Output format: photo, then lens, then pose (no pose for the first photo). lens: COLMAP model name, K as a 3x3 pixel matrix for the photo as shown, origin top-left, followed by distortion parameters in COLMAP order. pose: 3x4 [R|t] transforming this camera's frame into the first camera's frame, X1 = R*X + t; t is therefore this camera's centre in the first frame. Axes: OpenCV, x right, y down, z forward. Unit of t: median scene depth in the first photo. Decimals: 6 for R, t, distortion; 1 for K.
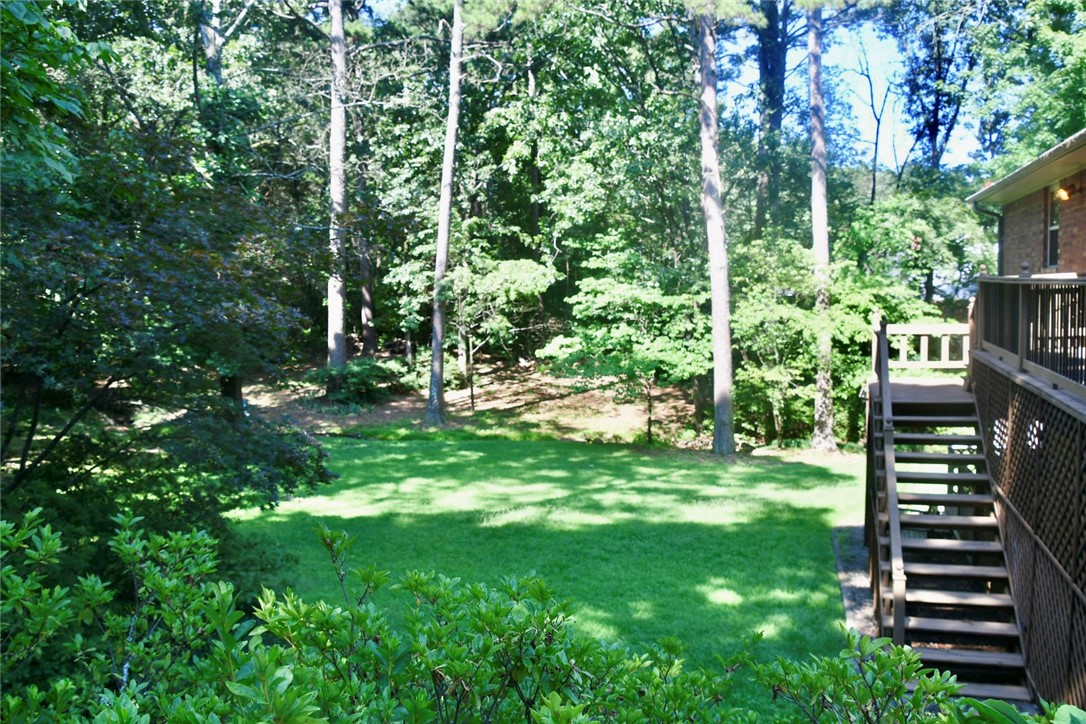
lens RADIAL K [[847.6, 0, 551.3], [0, 847.6, 363.9], [0, 0, 1]] dist [-0.160194, 0.108087]
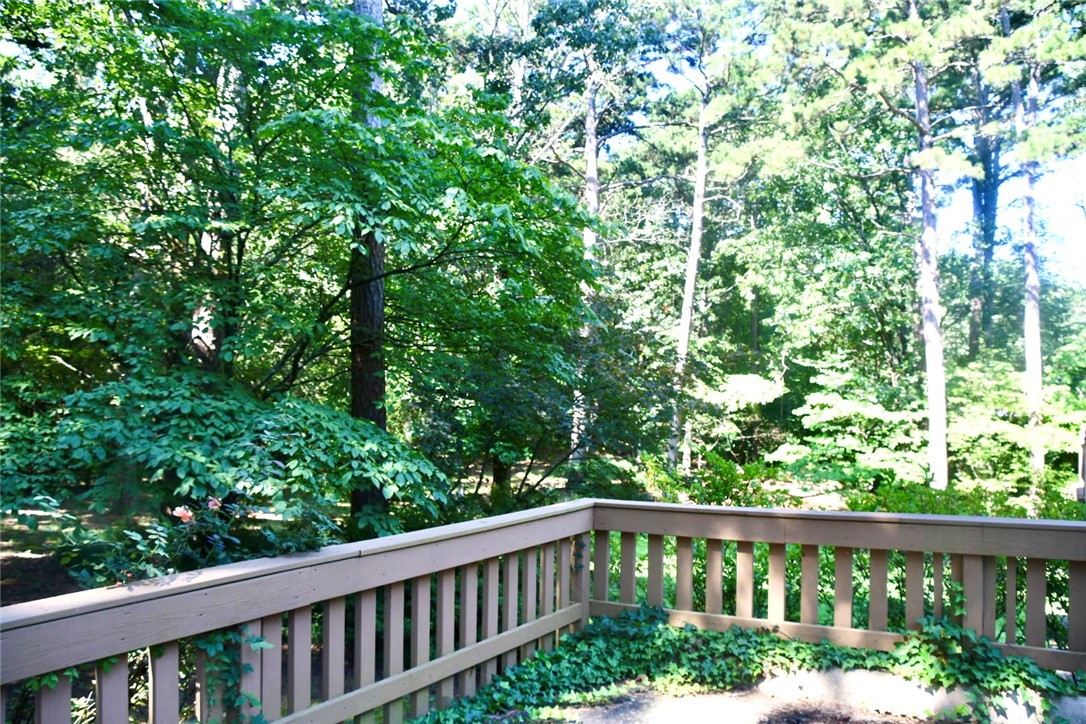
lens RADIAL K [[847.6, 0, 551.3], [0, 847.6, 363.9], [0, 0, 1]] dist [-0.160194, 0.108087]
pose [[0.973910, 0.027592, -0.225253, -0.047836], [-0.056643, 0.990720, -0.123550, 0.016550], [0.219754, 0.133085, 0.966435, -0.151017]]
